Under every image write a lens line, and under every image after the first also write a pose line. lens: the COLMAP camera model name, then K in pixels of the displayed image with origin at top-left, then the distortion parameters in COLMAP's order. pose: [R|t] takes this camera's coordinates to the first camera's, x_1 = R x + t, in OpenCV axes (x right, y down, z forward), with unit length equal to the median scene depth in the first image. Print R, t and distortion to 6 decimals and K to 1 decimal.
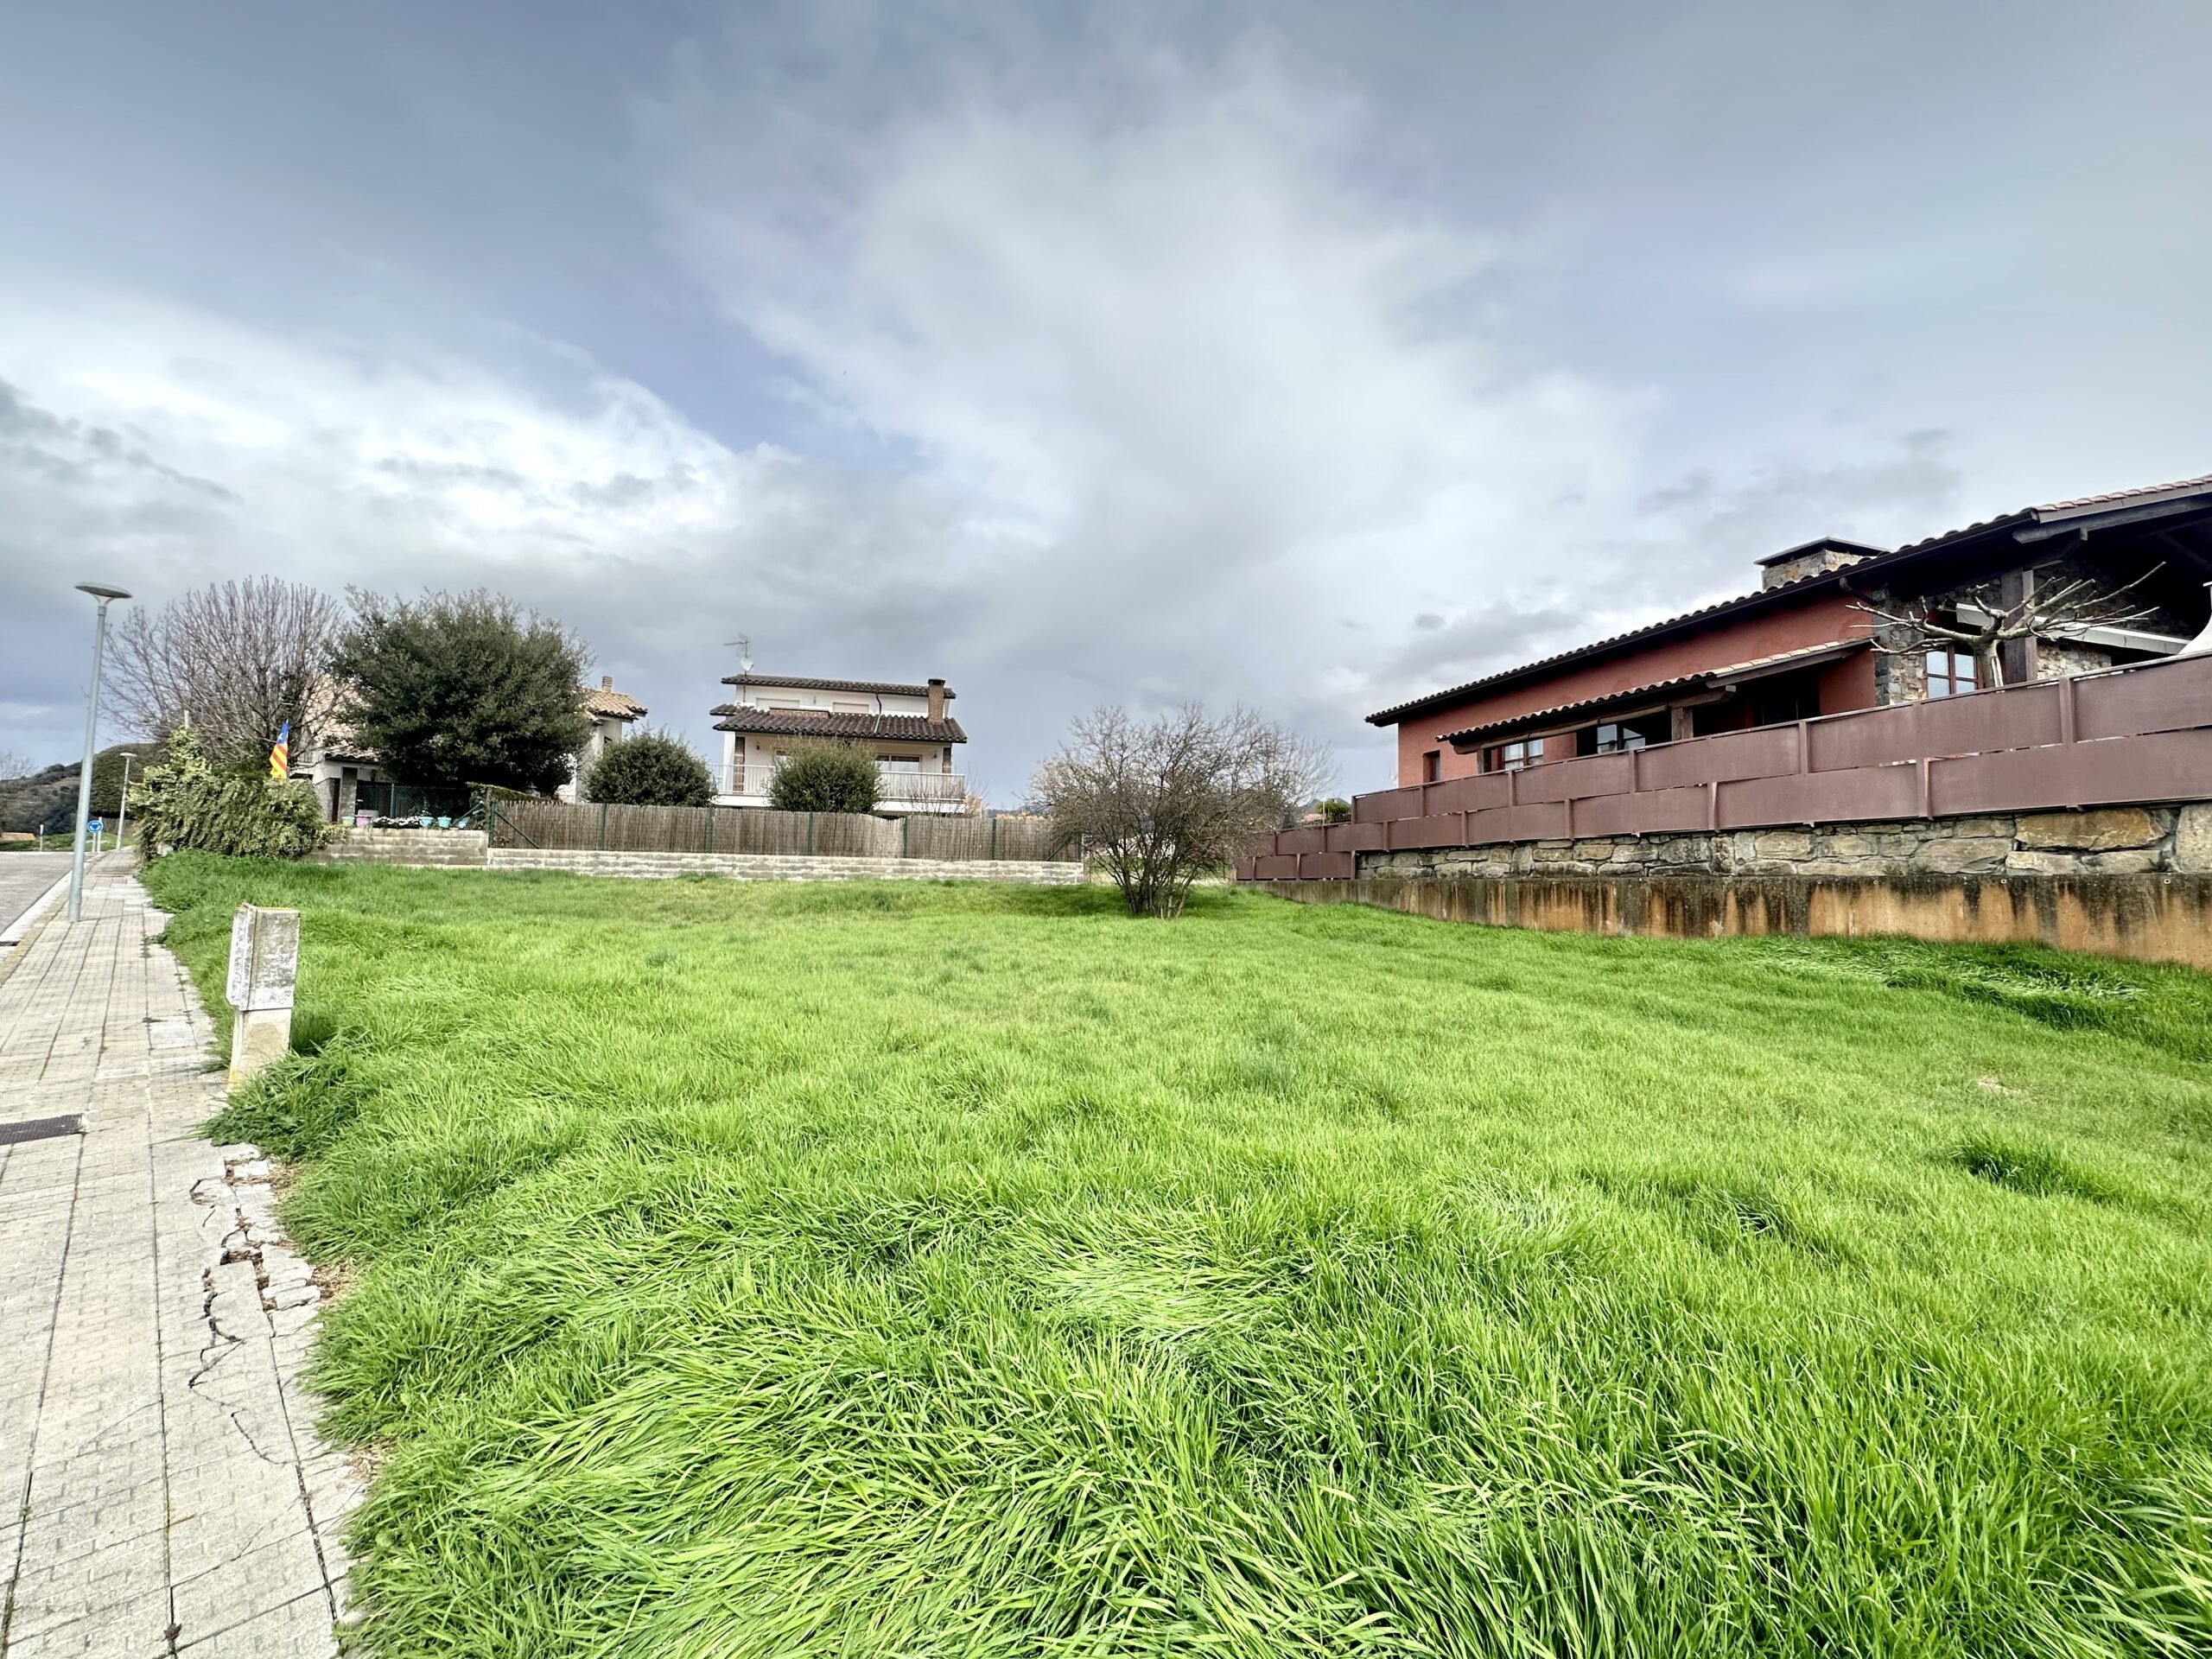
lens RADIAL K [[901.6, 0, 1109.9], [0, 901.6, 824.7], [0, 0, 1]] dist [0.009115, 0.000286]
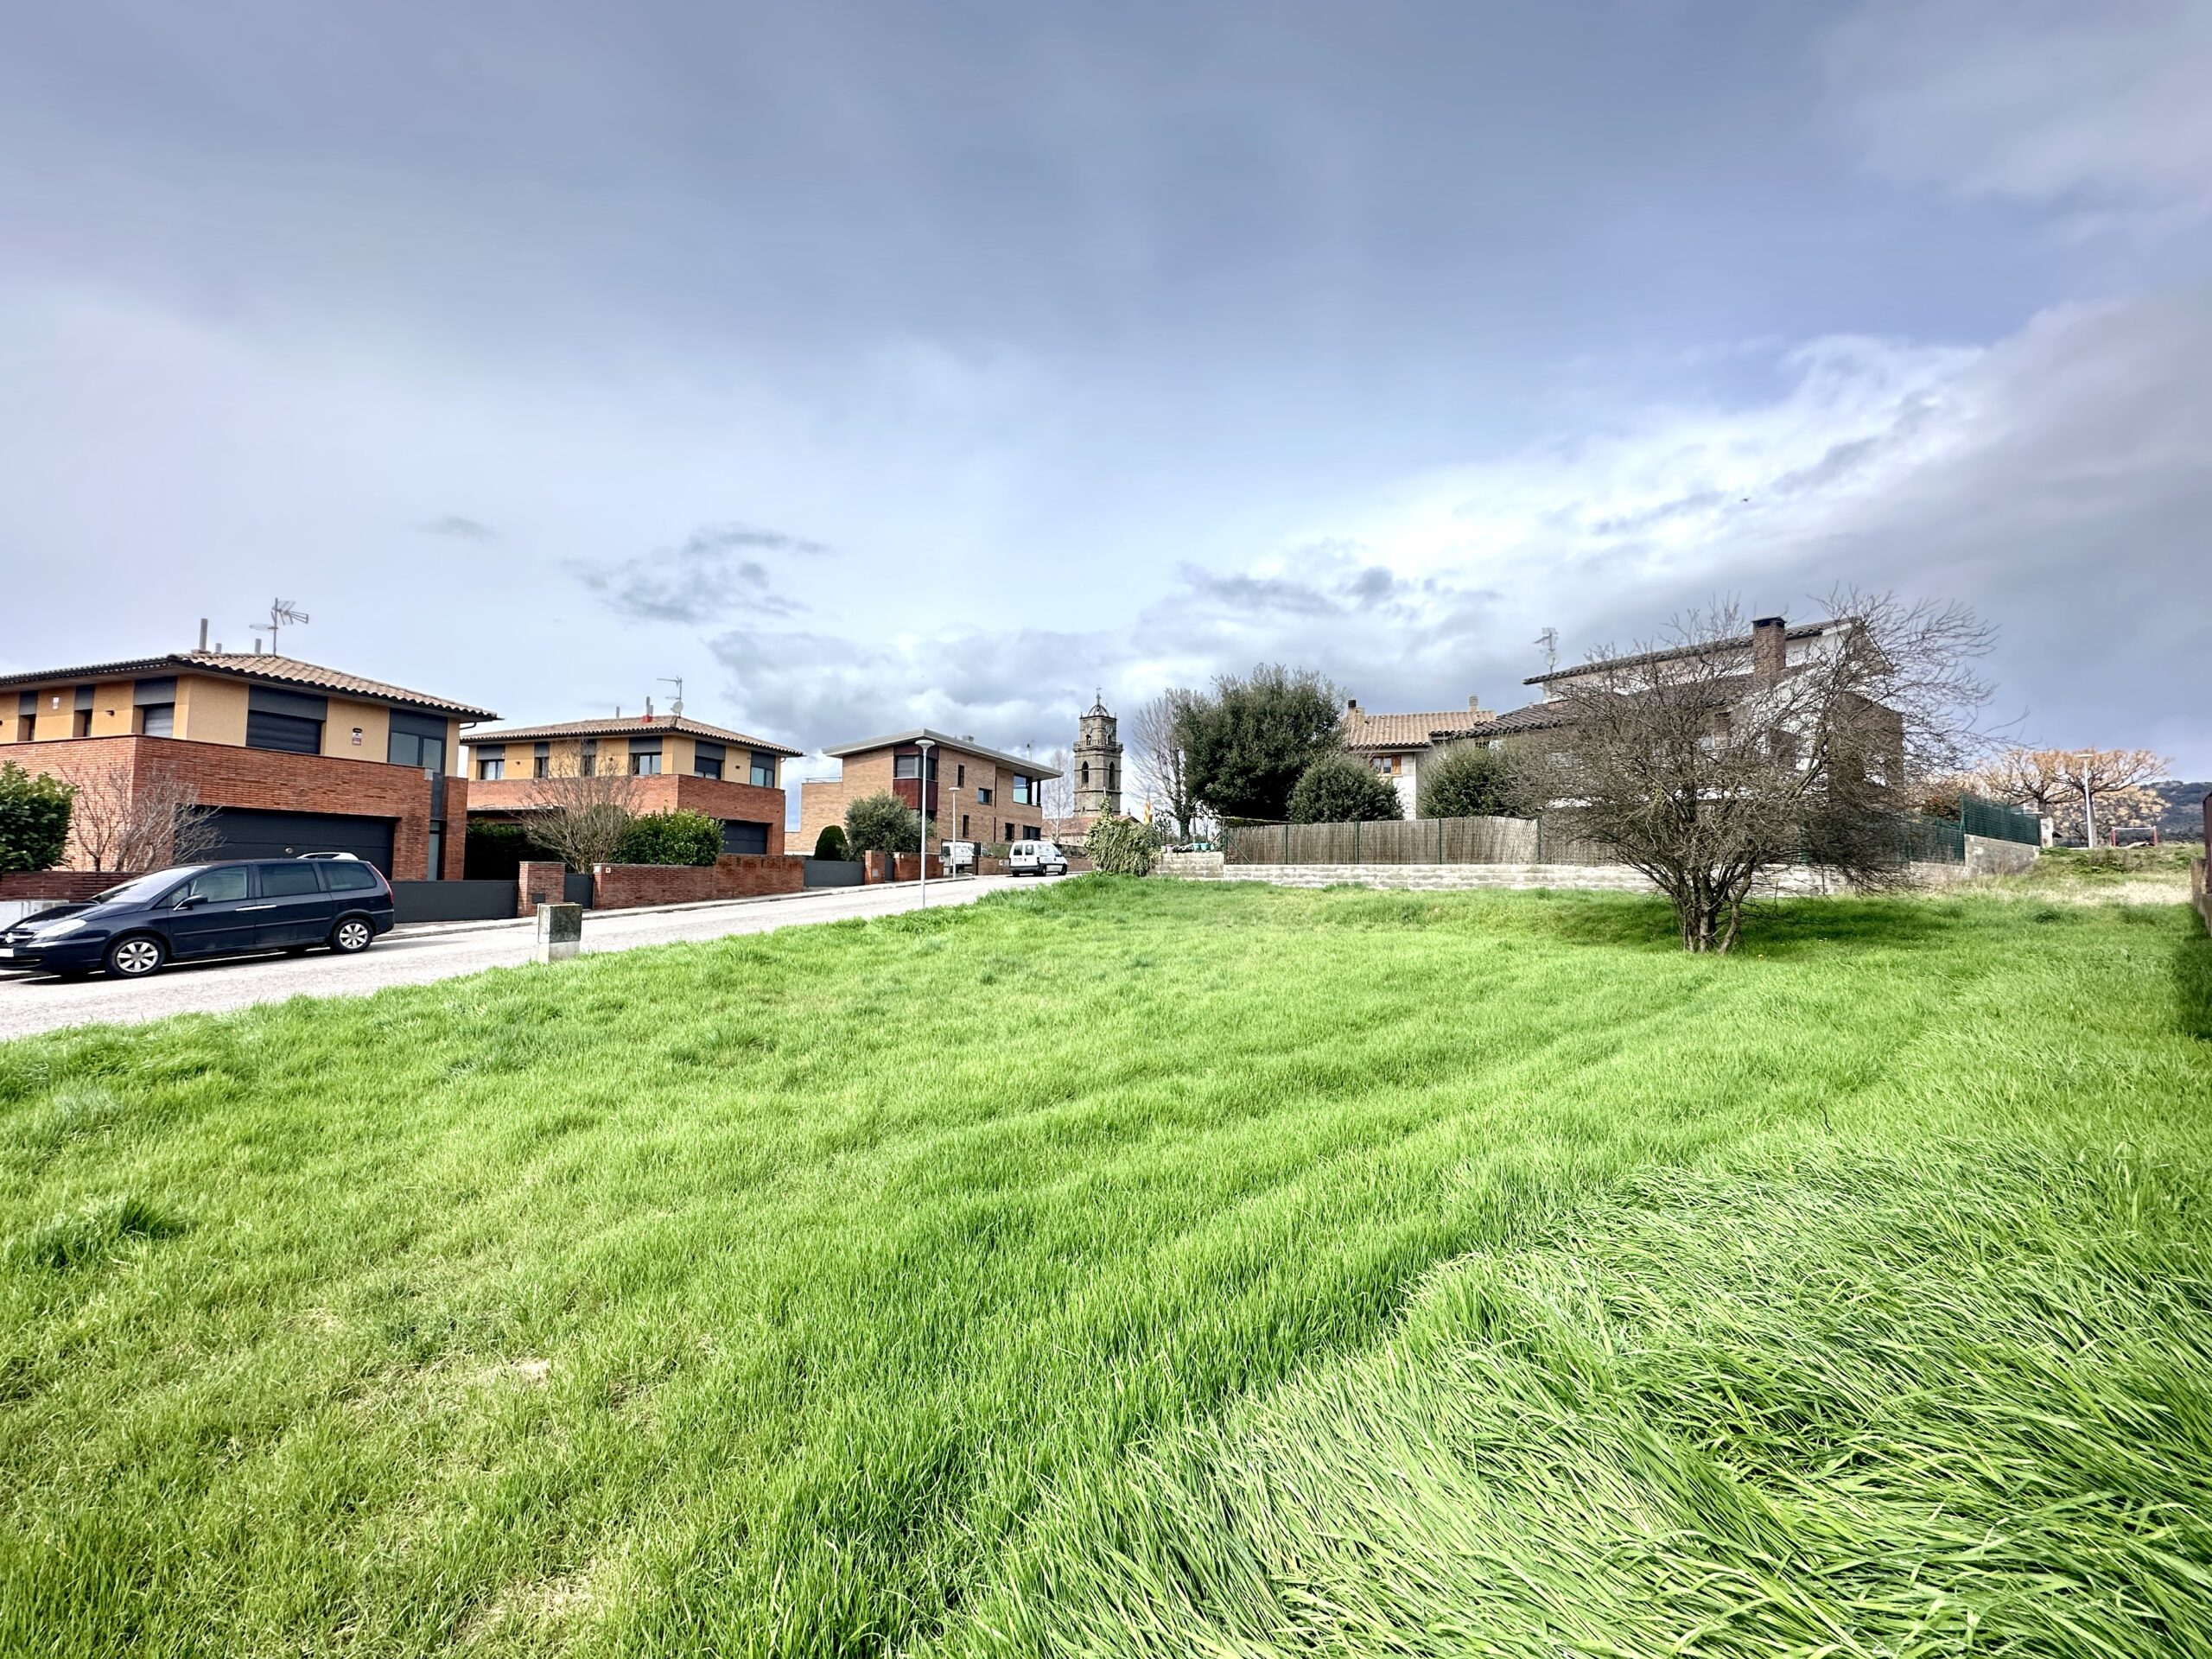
lens RADIAL K [[884.0, 0, 1114.4], [0, 884.0, 832.3], [0, 0, 1]] dist [-0.001587, 0.000044]
pose [[0.395354, -0.055337, -0.916860, 0.653686], [0.058134, 0.997690, -0.035148, 0.022192], [0.916687, -0.039405, 0.397658, 0.512162]]
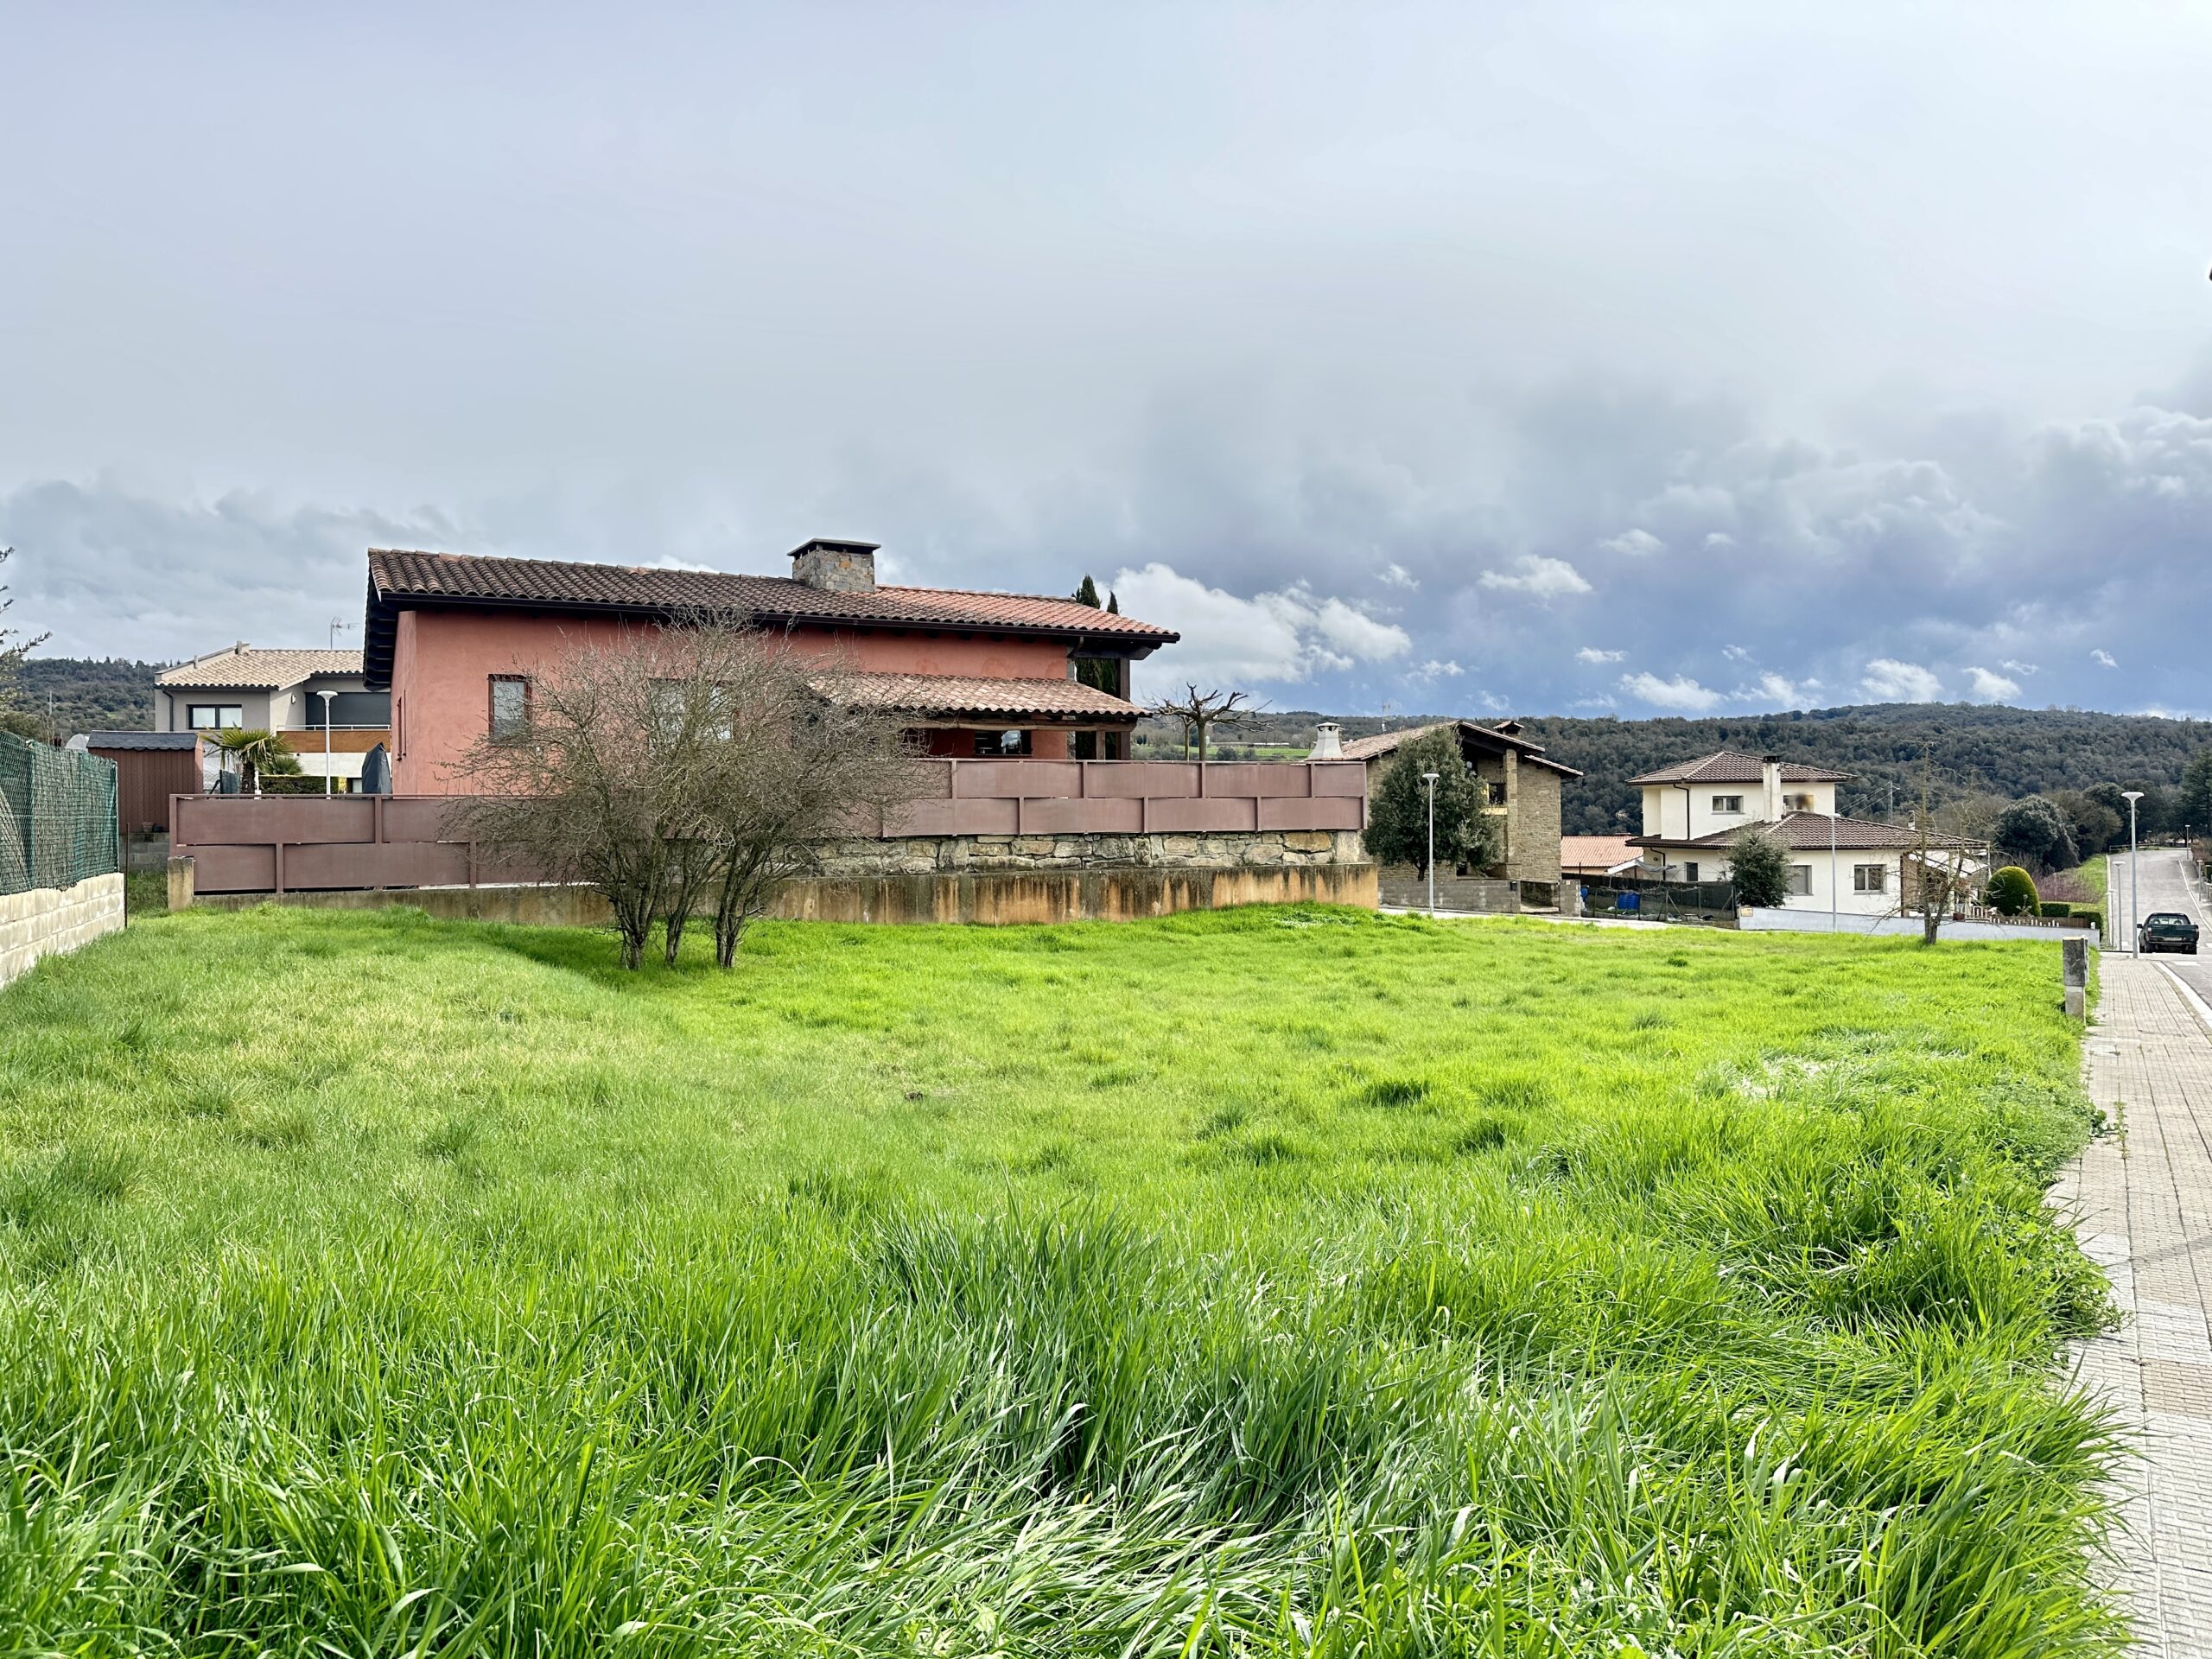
lens RADIAL K [[1539.6, 0, 1112.8], [0, 1539.6, 808.3], [0, 0, 1]] dist [0.125554, -0.165266]
pose [[-0.197904, -0.007410, 0.980193, -1.354949], [-0.064775, 0.997885, -0.005535, -0.013176], [-0.978079, -0.064587, -0.197965, 1.328698]]
